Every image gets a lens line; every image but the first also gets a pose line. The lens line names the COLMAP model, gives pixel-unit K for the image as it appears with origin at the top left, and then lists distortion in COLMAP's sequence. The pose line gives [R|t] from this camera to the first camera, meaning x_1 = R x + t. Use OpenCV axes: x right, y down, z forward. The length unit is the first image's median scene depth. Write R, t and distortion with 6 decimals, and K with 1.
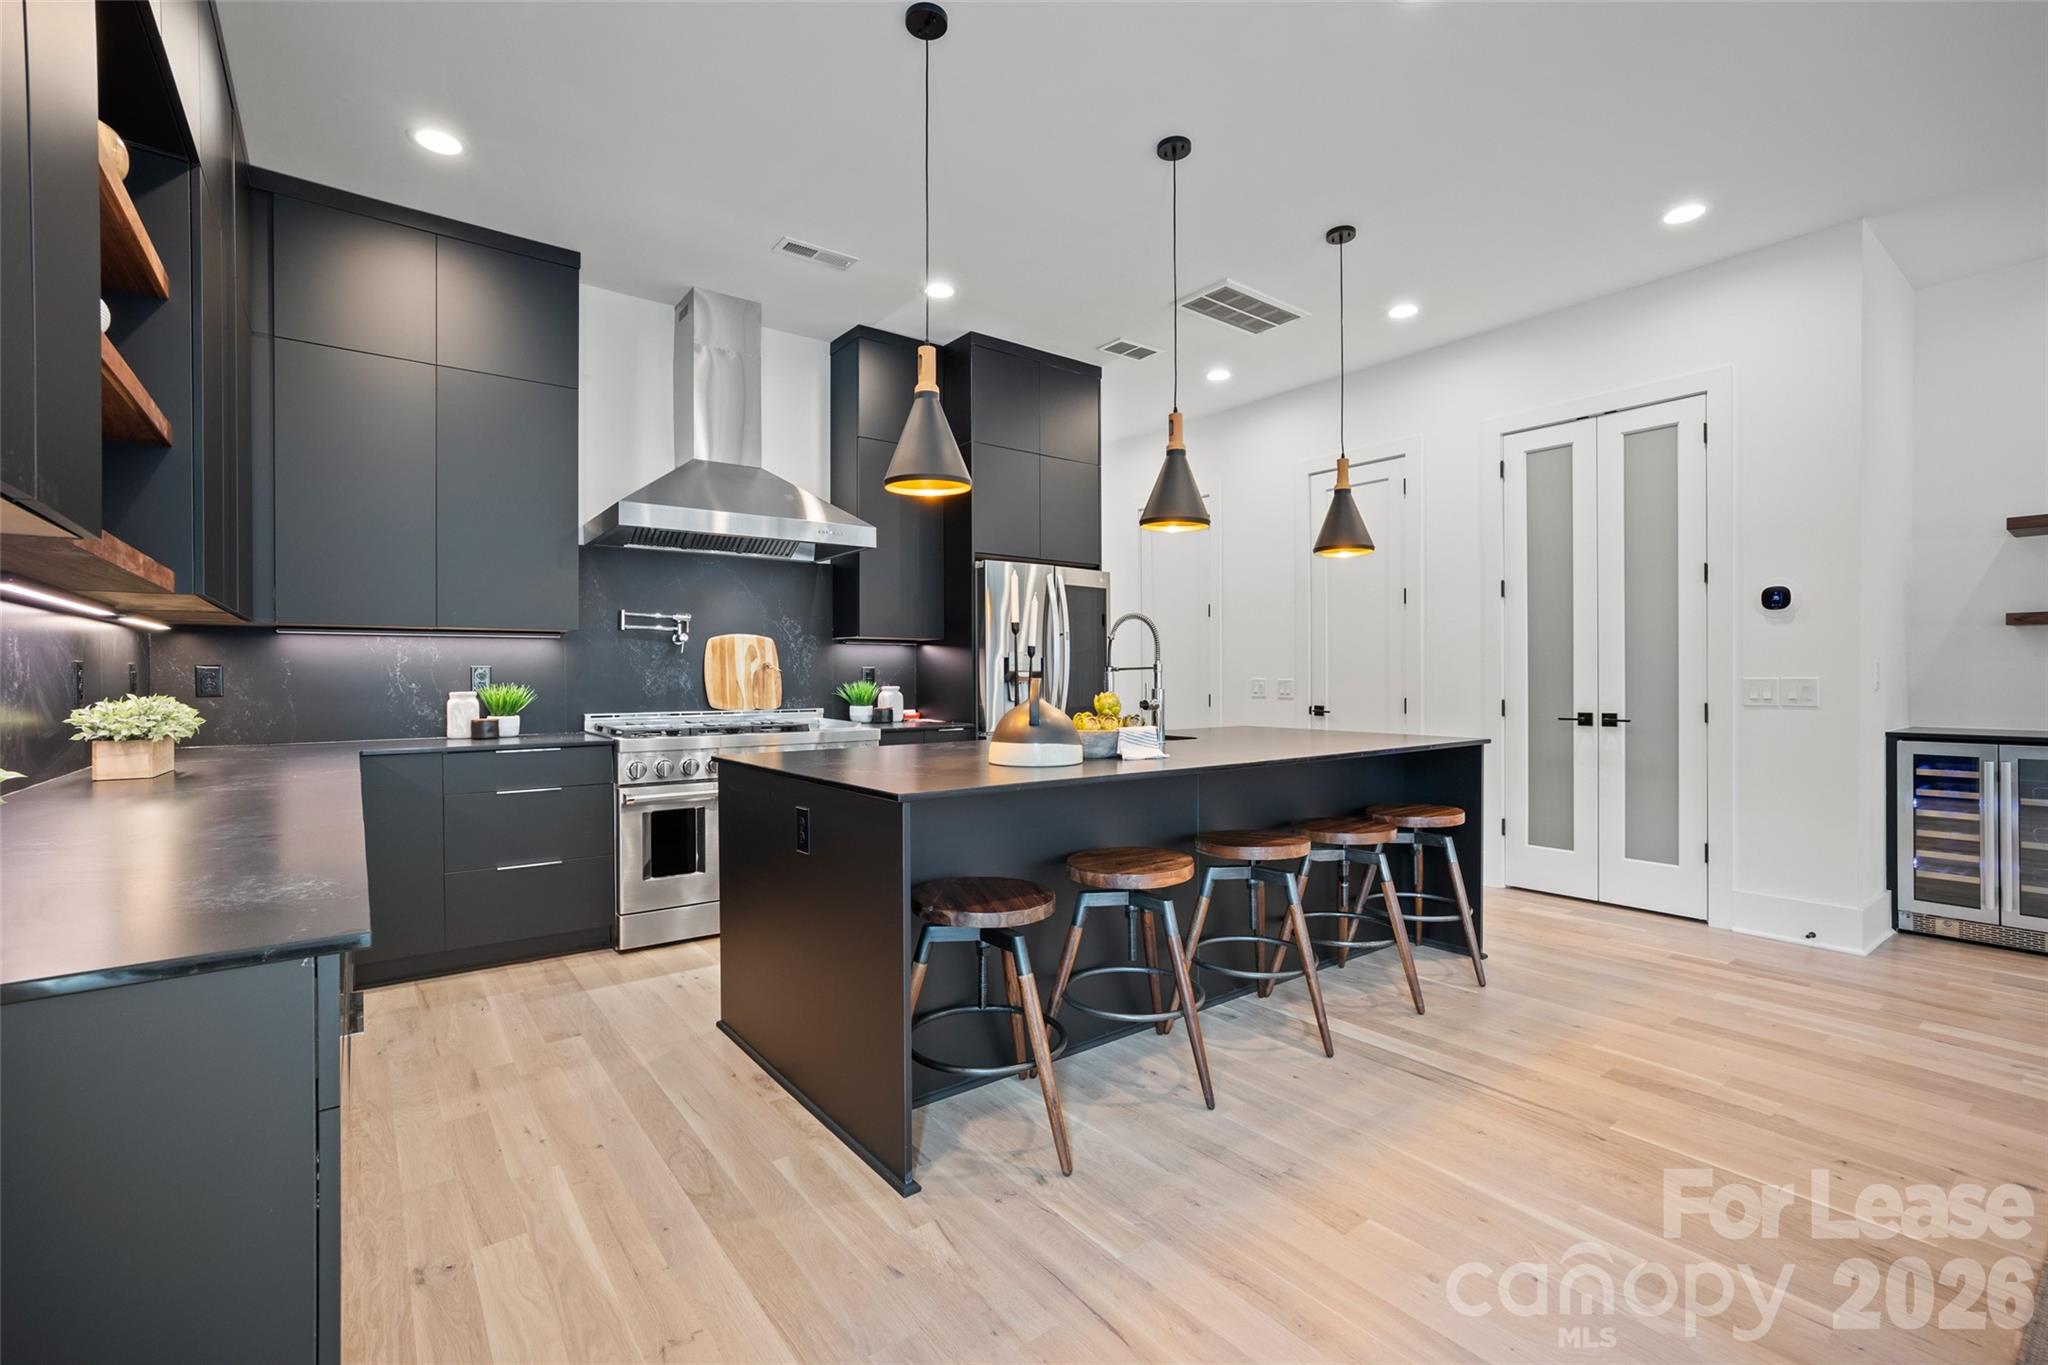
lens RADIAL K [[892.2, 0, 1024.0], [0, 892.2, 682.5], [0, 0, 1]] dist [0.004351, 0.000846]
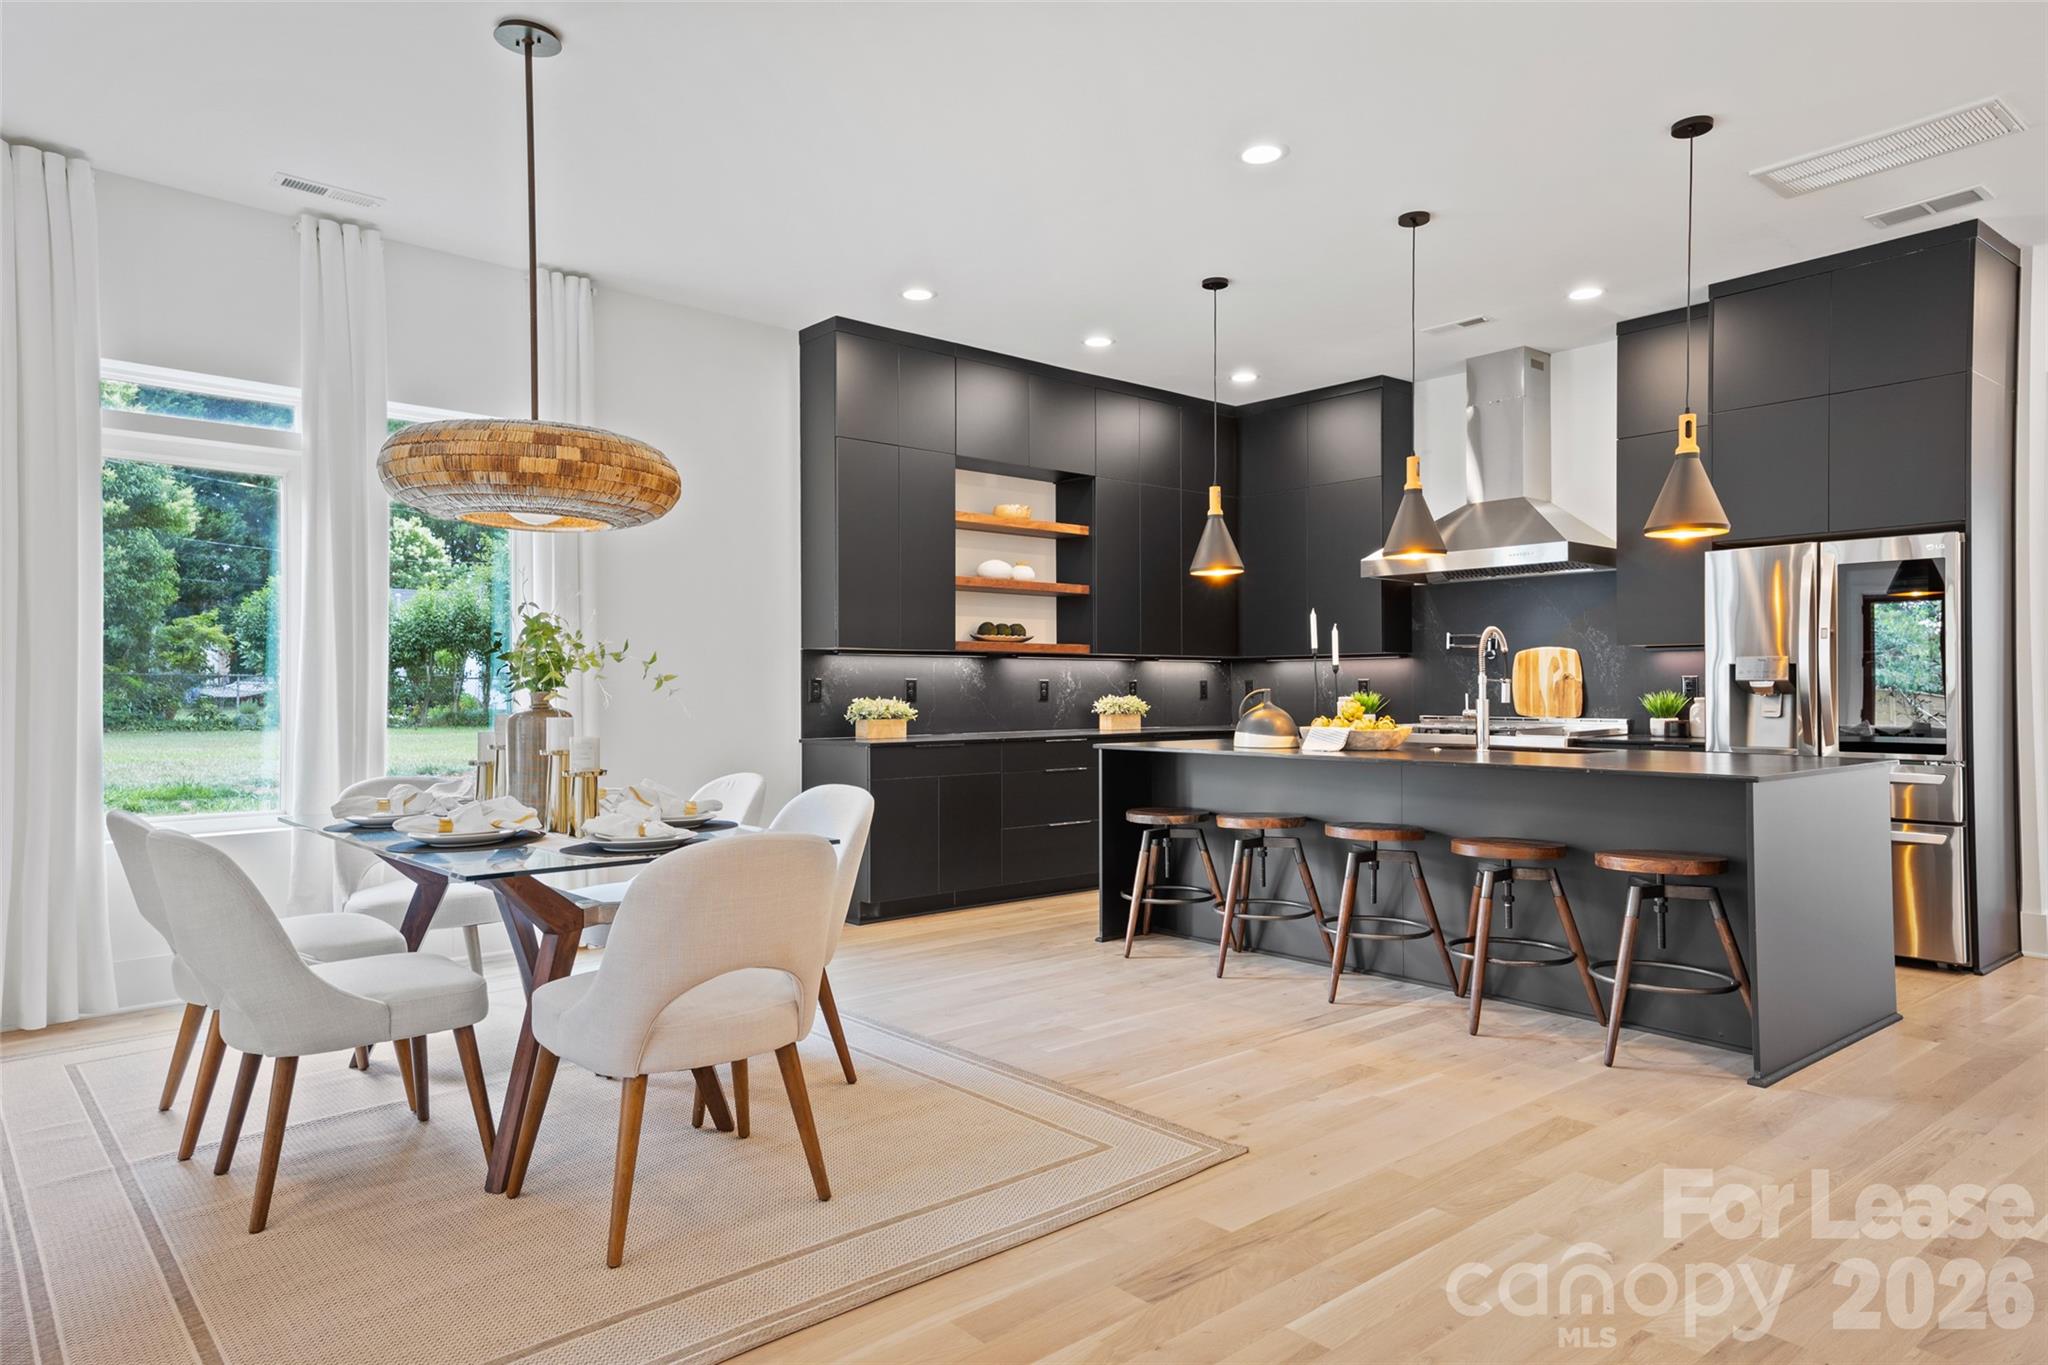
lens RADIAL K [[1246.4, 0, 1024.0], [0, 1246.4, 682.5], [0, 0, 1]] dist [0.059425, 0.000193]
pose [[0.074148, -0.000892, -0.997247, 1.374453], [-0.002789, 0.999996, -0.001101, -0.009778], [0.997243, 0.002863, 0.074145, 0.313327]]
